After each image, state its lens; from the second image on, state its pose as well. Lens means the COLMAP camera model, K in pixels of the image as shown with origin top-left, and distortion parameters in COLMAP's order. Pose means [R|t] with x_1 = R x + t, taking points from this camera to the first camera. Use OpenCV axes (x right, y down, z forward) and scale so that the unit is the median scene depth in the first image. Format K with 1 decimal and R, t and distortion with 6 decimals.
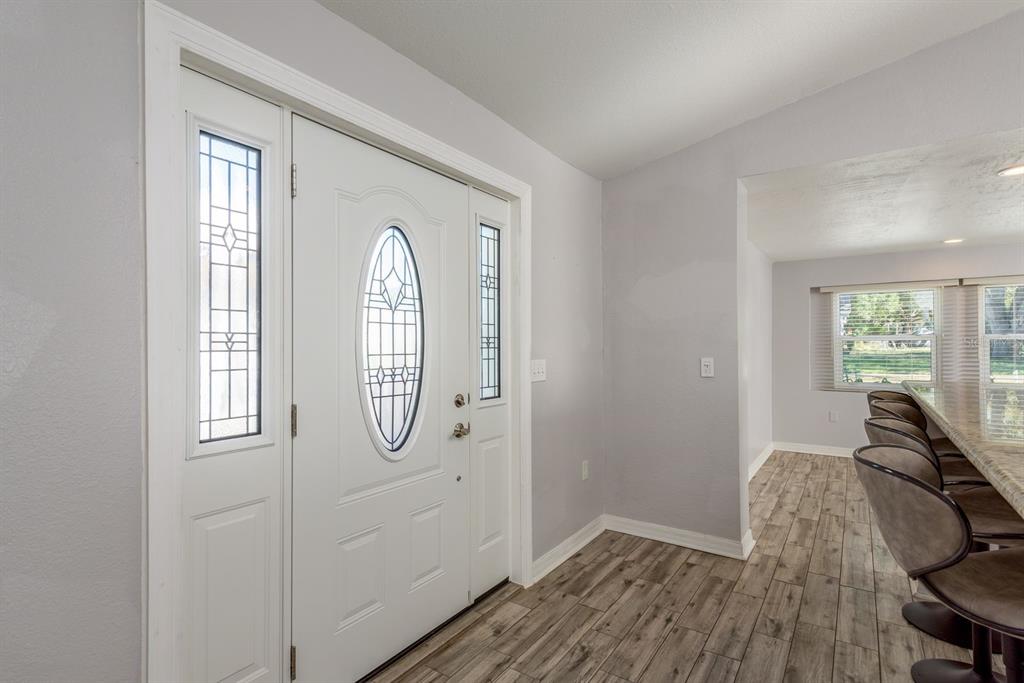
lens RADIAL K [[505.9, 0, 507.6], [0, 505.9, 340.0], [0, 0, 1]] dist [0.020024, -0.006407]
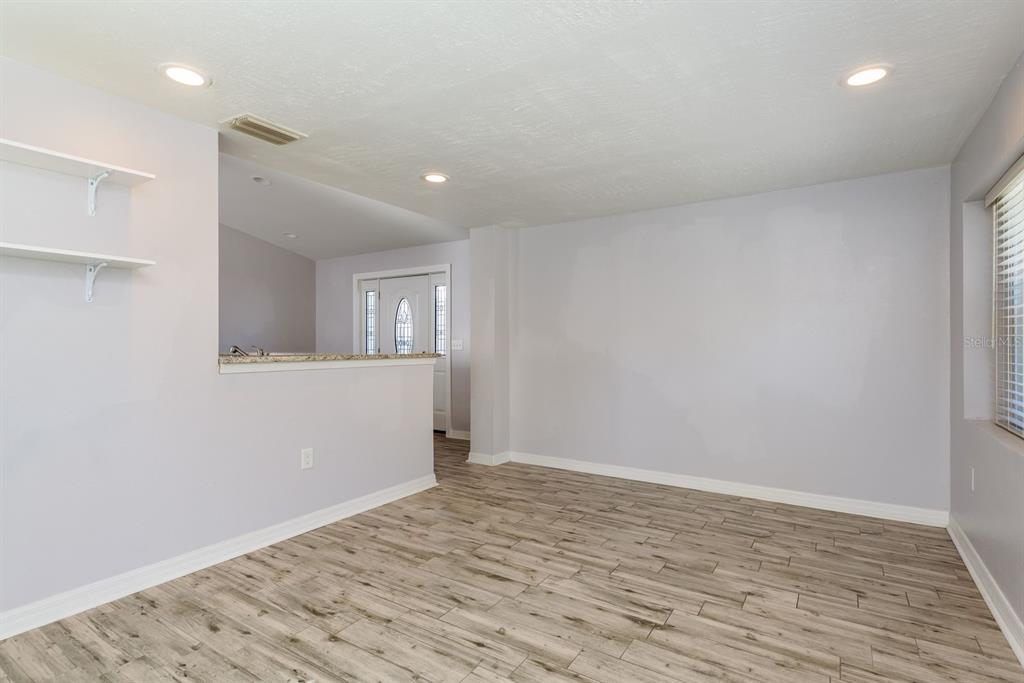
lens RADIAL K [[505.9, 0, 512.7], [0, 505.9, 345.3], [0, 0, 1]] dist [0.020024, -0.006407]
pose [[0.019526, 0.003190, -0.999804, 2.719241], [0.006869, 0.999971, 0.003325, 0.067824], [0.999786, -0.006933, 0.019503, 1.450487]]
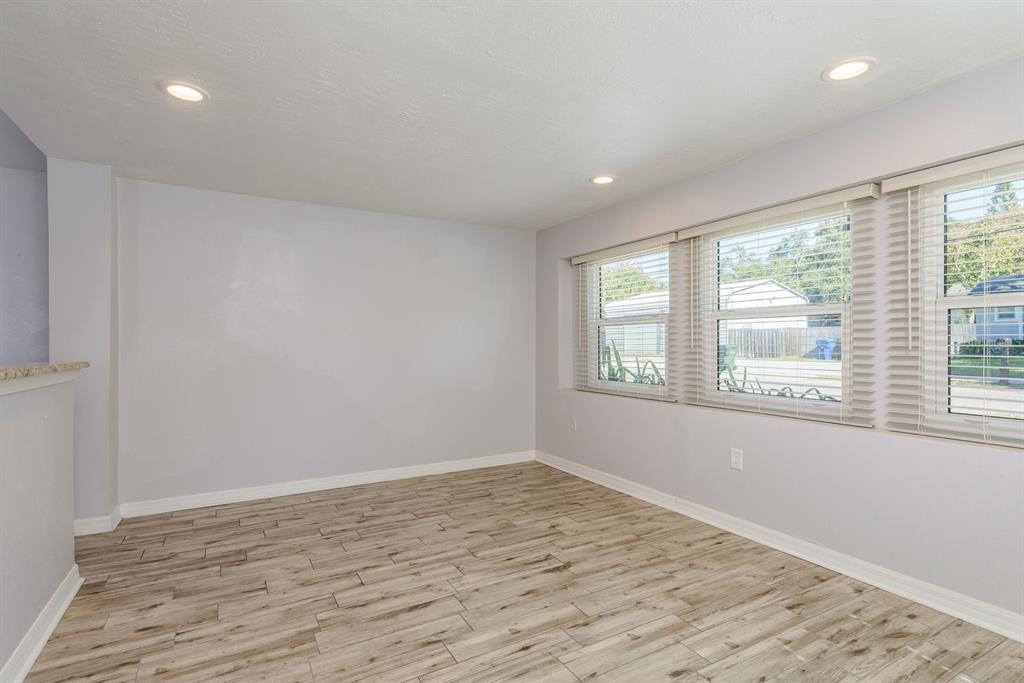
lens RADIAL K [[505.9, 0, 508.9], [0, 505.9, 342.4], [0, 0, 1]] dist [0.020024, -0.006407]
pose [[0.896114, -0.004443, -0.443802, 2.232488], [0.006158, 0.999978, 0.002424, 0.062599], [0.443782, -0.004905, 0.896122, 0.664208]]
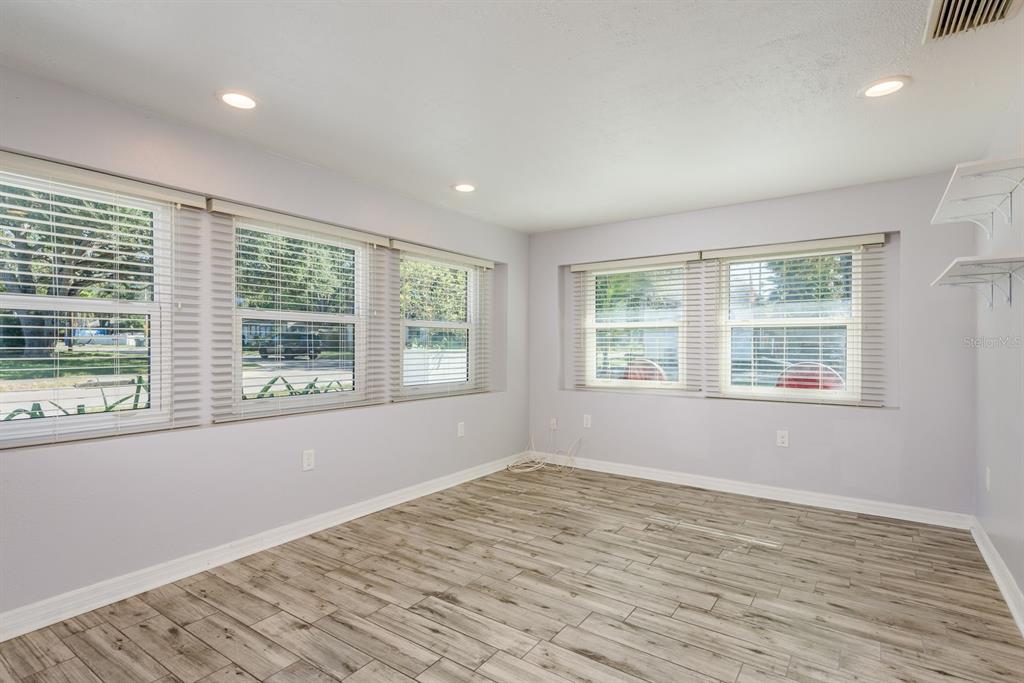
lens RADIAL K [[505.9, 0, 515.3], [0, 505.9, 343.5], [0, 0, 1]] dist [0.020024, -0.006407]
pose [[0.011767, 0.001597, 0.999929, 0.845867], [-0.007000, 0.999974, -0.001515, 0.063848], [-0.999906, -0.006981, 0.011778, 1.552421]]
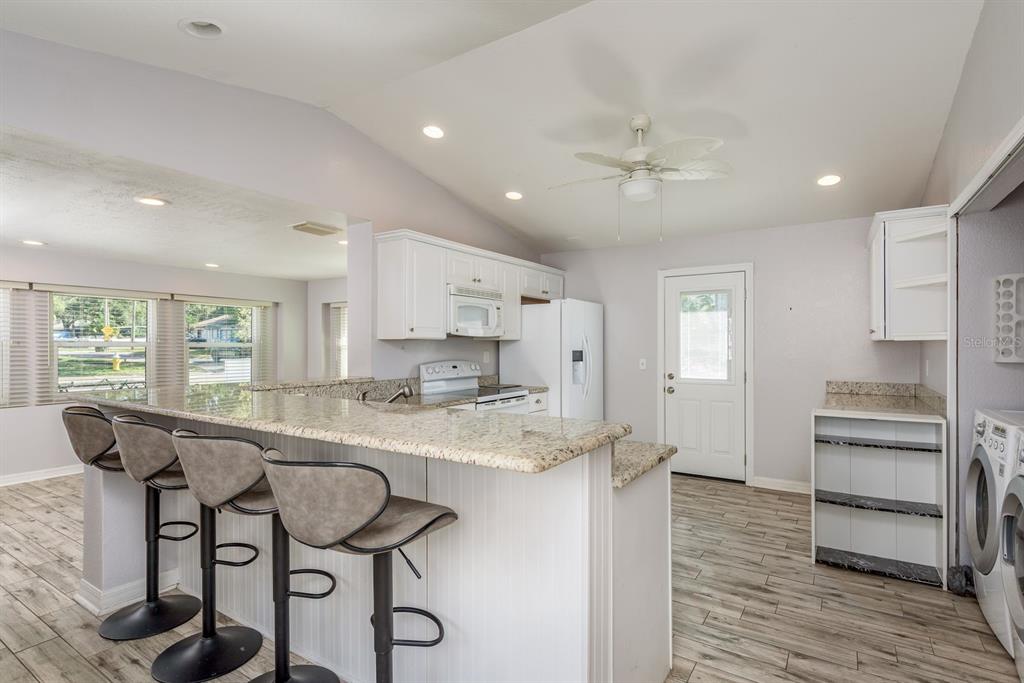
lens RADIAL K [[505.9, 0, 509.9], [0, 505.9, 345.1], [0, 0, 1]] dist [0.020024, -0.006407]
pose [[-0.017352, 0.000872, 0.999849, -0.202633], [-0.002838, 0.999996, -0.000921, -0.010360], [-0.999845, -0.002853, -0.017349, 0.271522]]
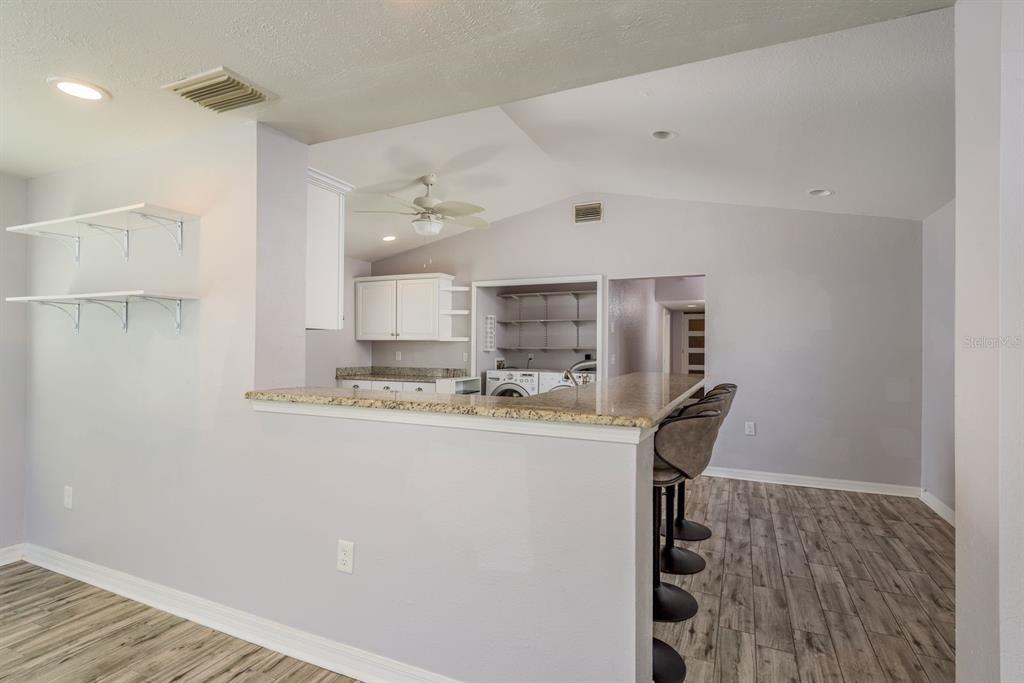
lens RADIAL K [[505.9, 0, 509.3], [0, 505.9, 344.6], [0, 0, 1]] dist [0.020024, -0.006407]
pose [[-0.985343, -0.008695, -0.170363, 1.243200], [-0.007277, 0.999934, -0.008942, 0.012992], [0.170429, -0.007571, -0.985341, 1.836638]]
